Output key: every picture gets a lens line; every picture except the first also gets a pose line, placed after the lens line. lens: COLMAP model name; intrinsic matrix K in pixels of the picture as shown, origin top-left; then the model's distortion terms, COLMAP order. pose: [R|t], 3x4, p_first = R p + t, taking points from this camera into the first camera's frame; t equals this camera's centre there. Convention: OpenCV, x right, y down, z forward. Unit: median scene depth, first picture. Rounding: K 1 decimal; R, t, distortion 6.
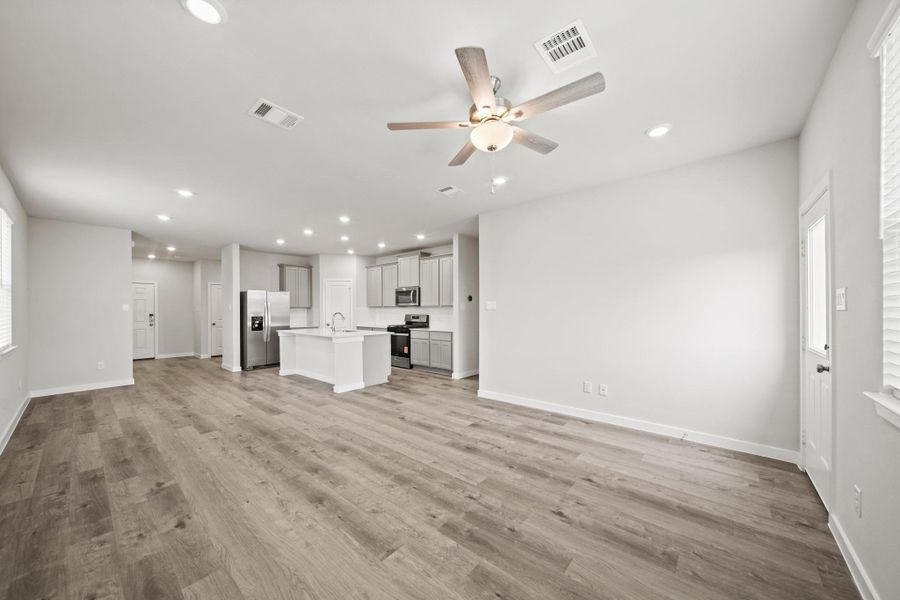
lens RADIAL K [[322.7, 0, 452.8], [0, 322.7, 309.1], [0, 0, 1]] dist [-0.009142, 0.000980]
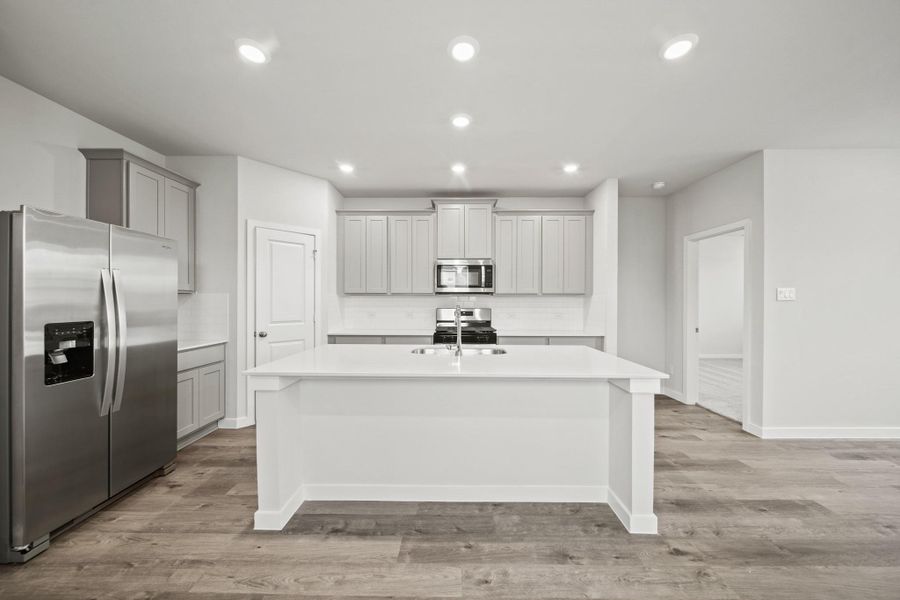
lens RADIAL K [[322.7, 0, 447.1], [0, 322.7, 300.8], [0, 0, 1]] dist [-0.009142, 0.000980]
pose [[0.767208, 0.006520, 0.641365, -1.458593], [-0.008681, 0.999962, 0.000219, 0.010849], [-0.641339, -0.005735, 0.767236, 1.681542]]
